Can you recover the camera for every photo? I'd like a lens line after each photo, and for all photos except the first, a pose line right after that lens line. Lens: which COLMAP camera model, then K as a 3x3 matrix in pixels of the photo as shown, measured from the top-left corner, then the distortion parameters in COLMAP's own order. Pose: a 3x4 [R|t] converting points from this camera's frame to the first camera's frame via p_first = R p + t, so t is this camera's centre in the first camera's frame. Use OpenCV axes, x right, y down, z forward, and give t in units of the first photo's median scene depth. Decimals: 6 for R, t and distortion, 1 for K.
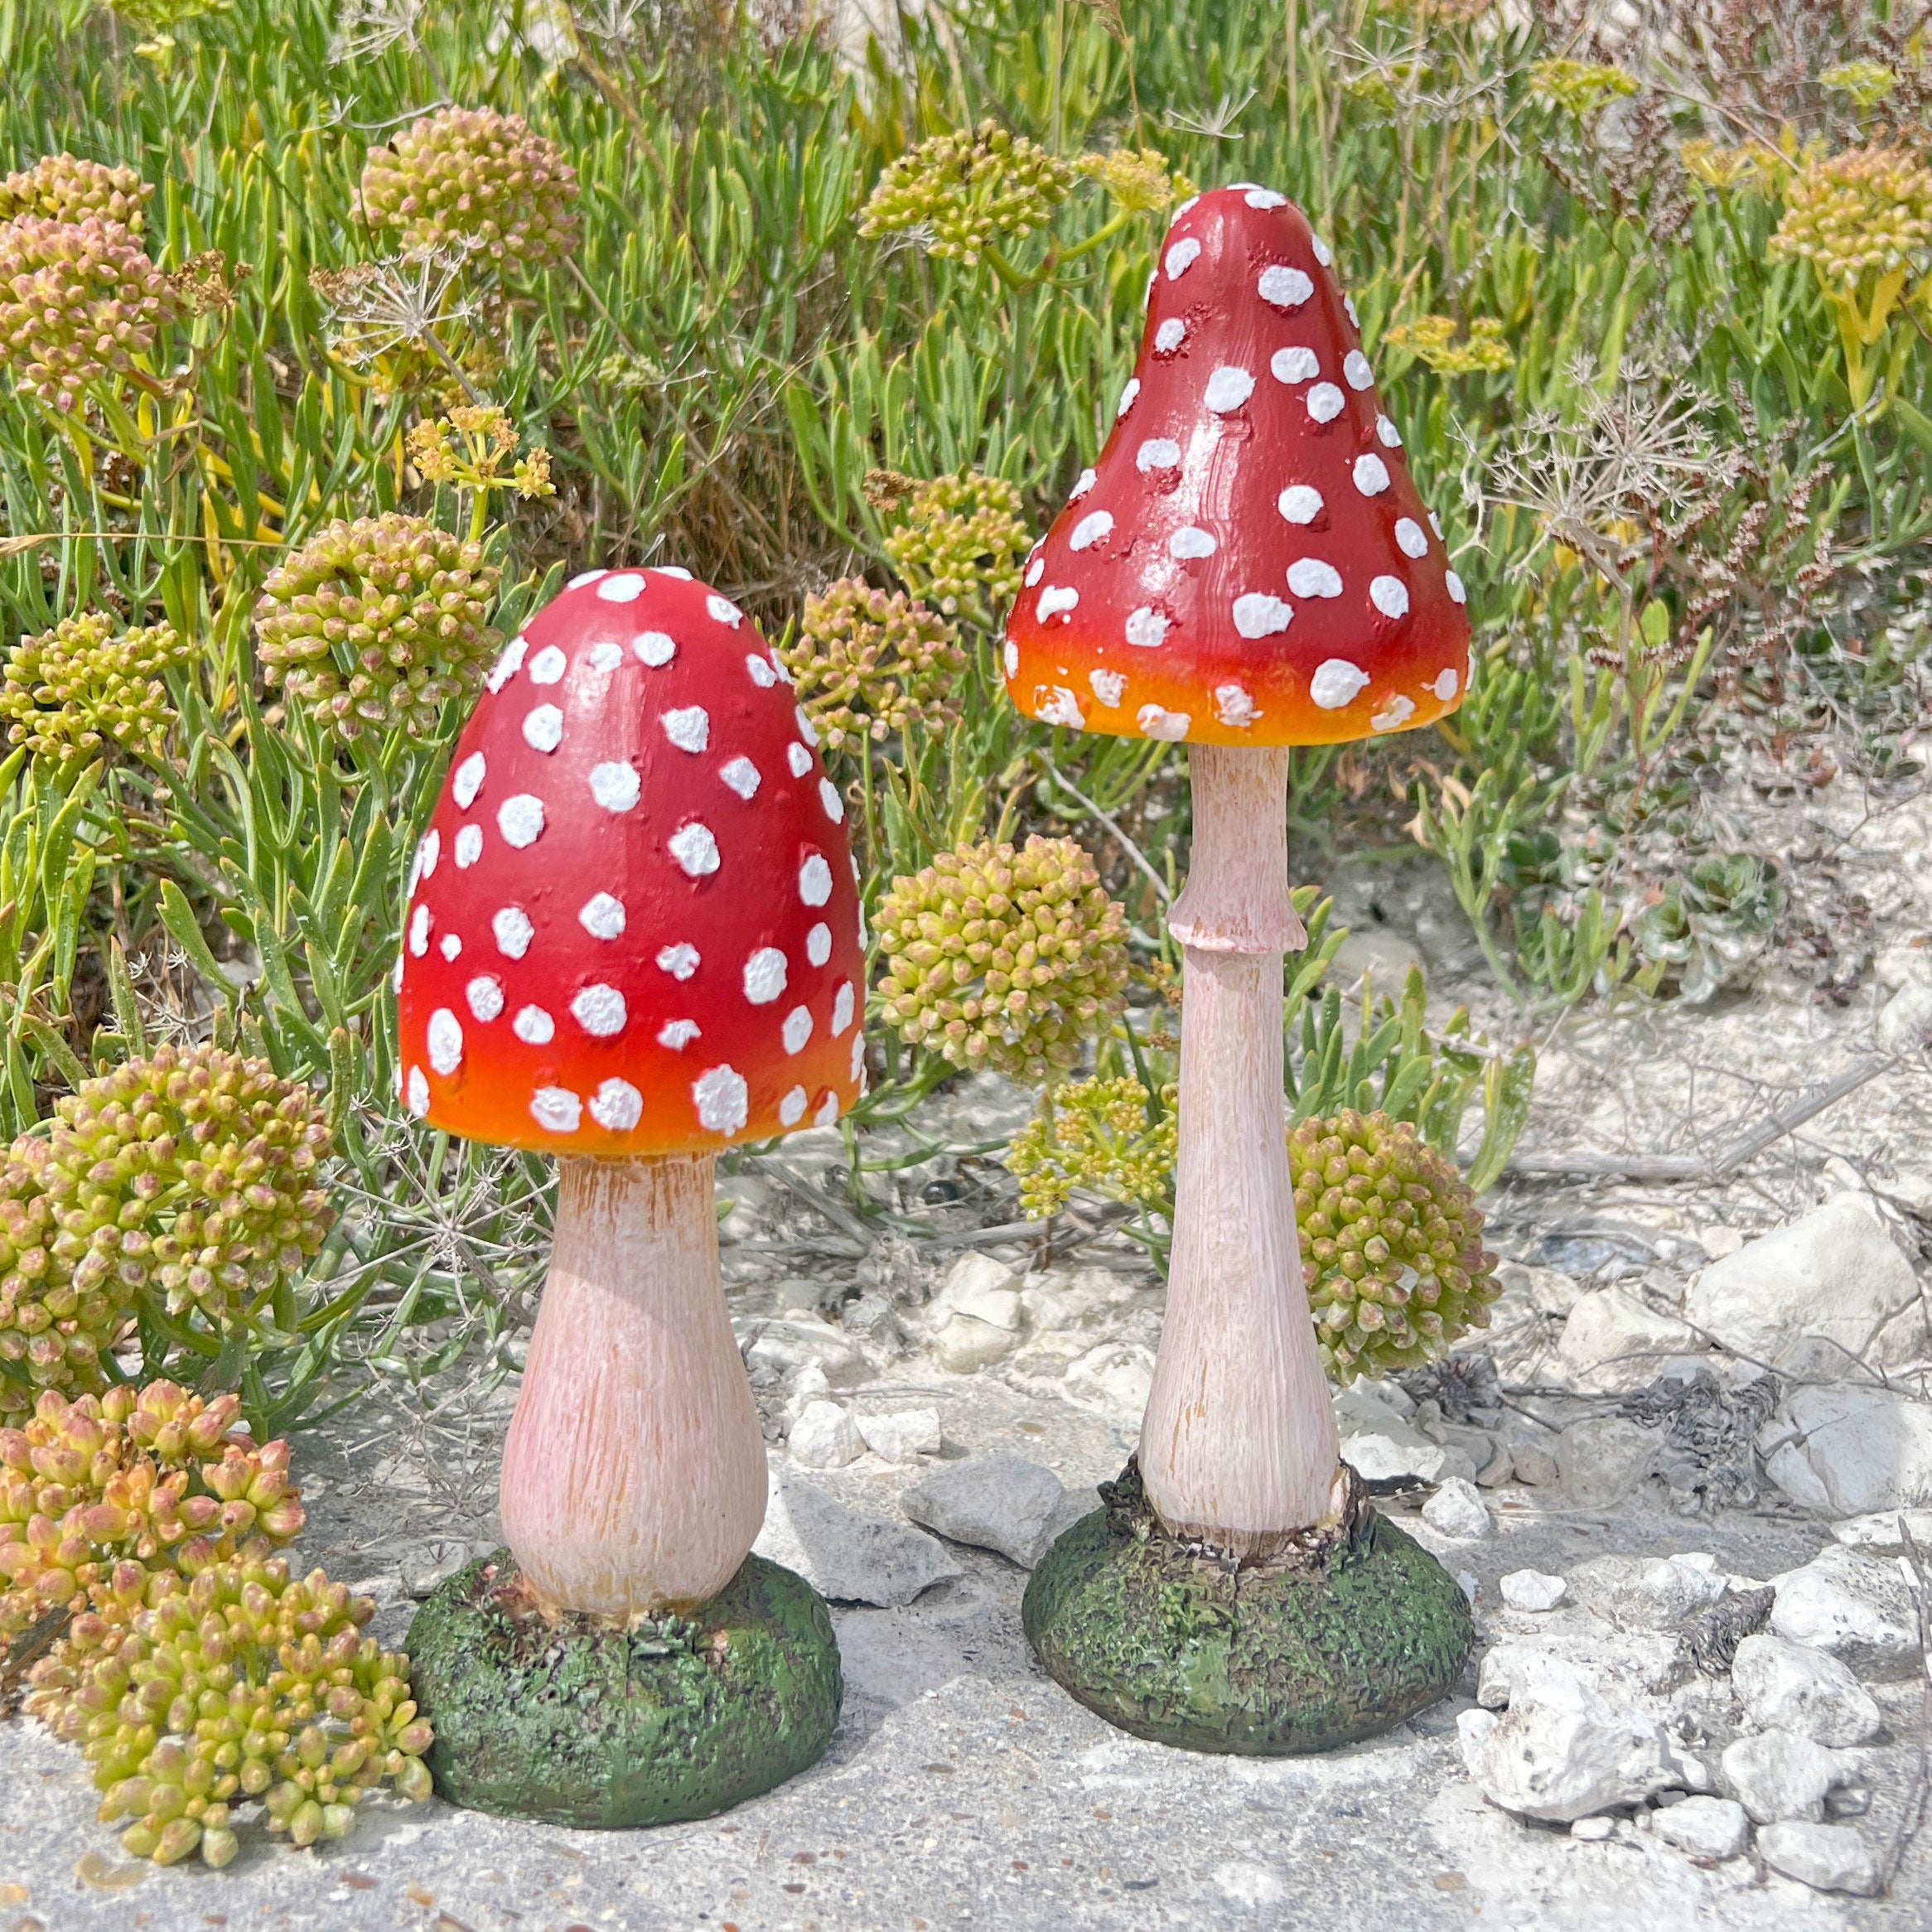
lens RADIAL K [[2590.0, 0, 925.4], [0, 2590.0, 668.0], [0, 0, 1]] dist [0.076993, -0.204359]
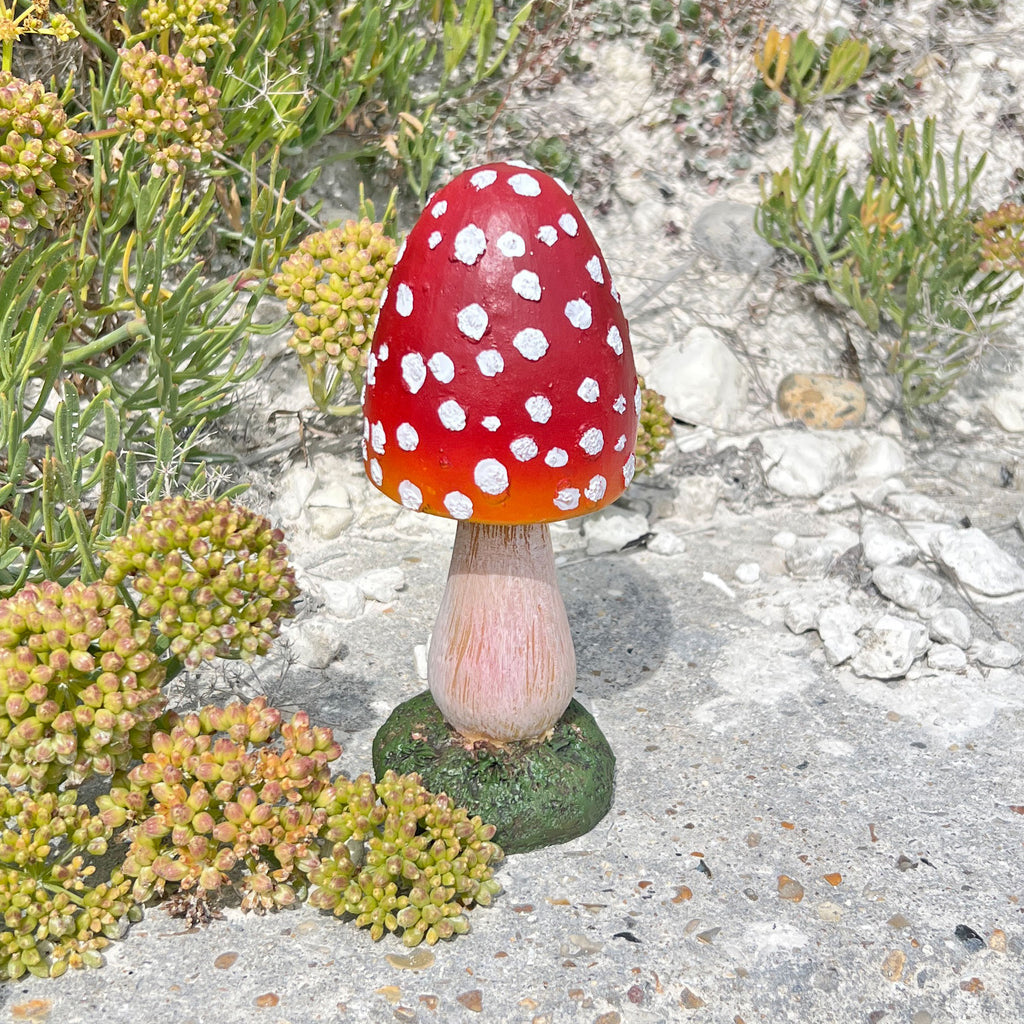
lens RADIAL K [[1747.3, 0, 504.0], [0, 1747.3, 504.5], [0, 0, 1]] dist [0.224250, -1.137718]
pose [[0.776357, -0.261991, 0.573263, -0.789399], [0.034351, 0.925753, 0.376564, -0.254283], [-0.629356, -0.272657, 0.727715, 0.146111]]
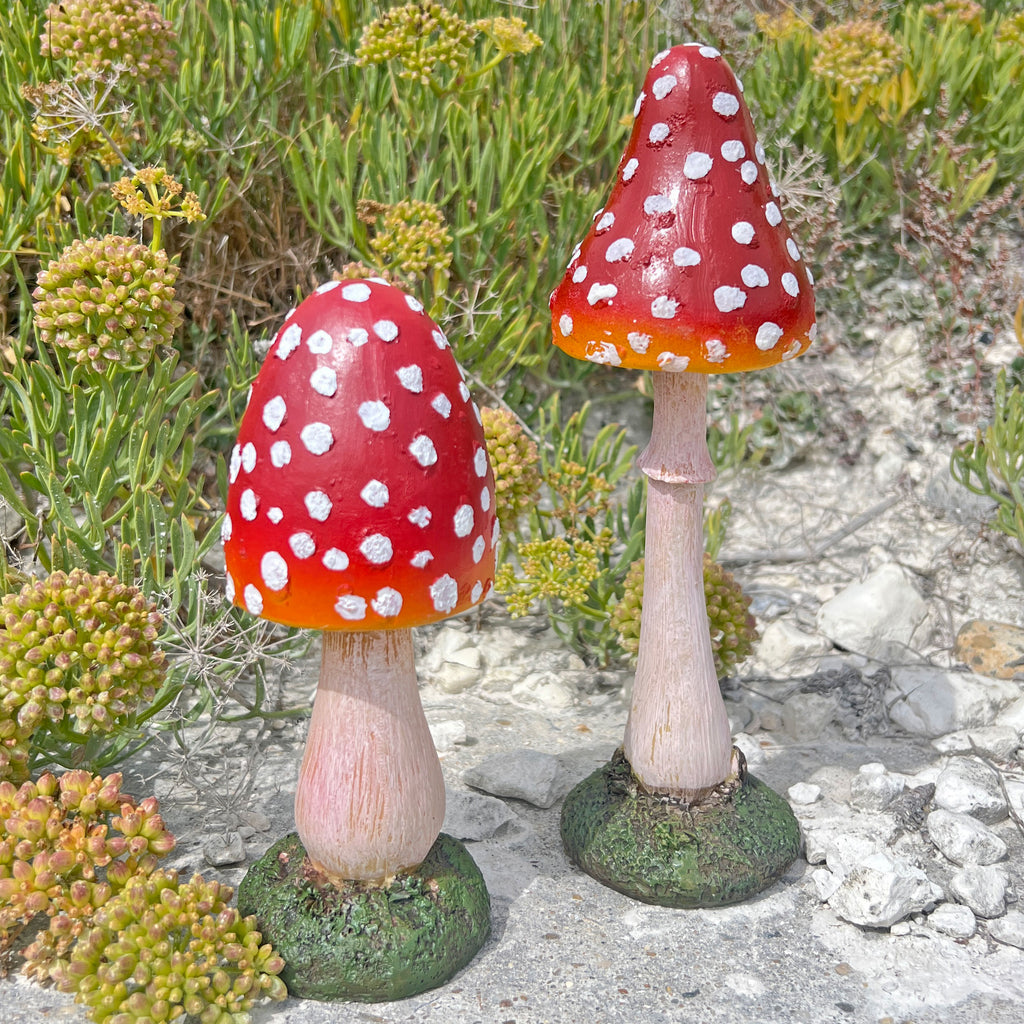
lens RADIAL K [[1288.7, 0, 490.5], [0, 1288.7, 441.4], [0, 0, 1]] dist [0.138985, -0.421055]
pose [[0.977614, -0.052927, 0.203639, -0.201105], [0.027029, 0.991416, 0.127918, -0.039153], [-0.208662, -0.119551, 0.970653, 0.162151]]
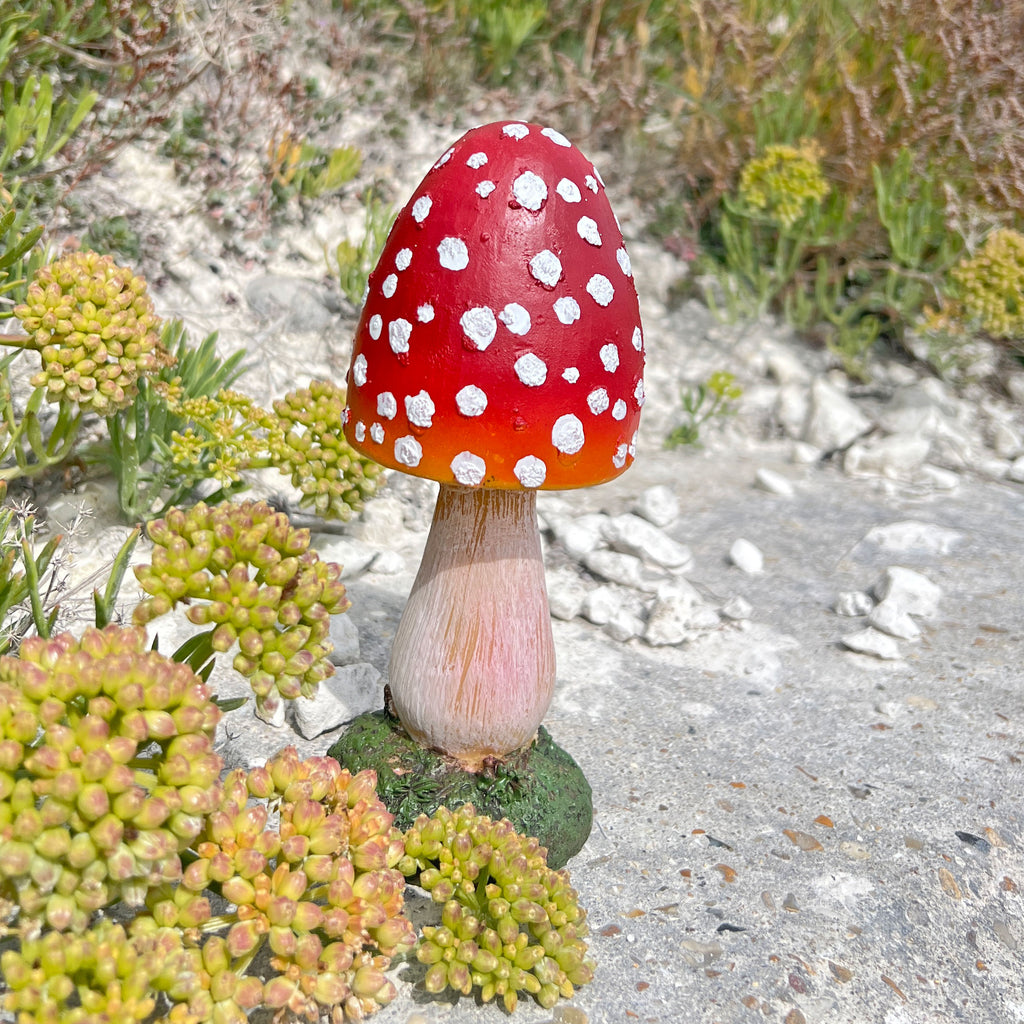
lens RADIAL K [[1374.8, 0, 508.2], [0, 1374.8, 271.9], [0, 0, 1]] dist [0.059146, -0.135273]
pose [[0.309571, -0.121661, 0.943061, -0.914014], [-0.038542, 0.989361, 0.140285, -0.065664], [-0.950095, -0.079776, 0.301588, 0.742452]]
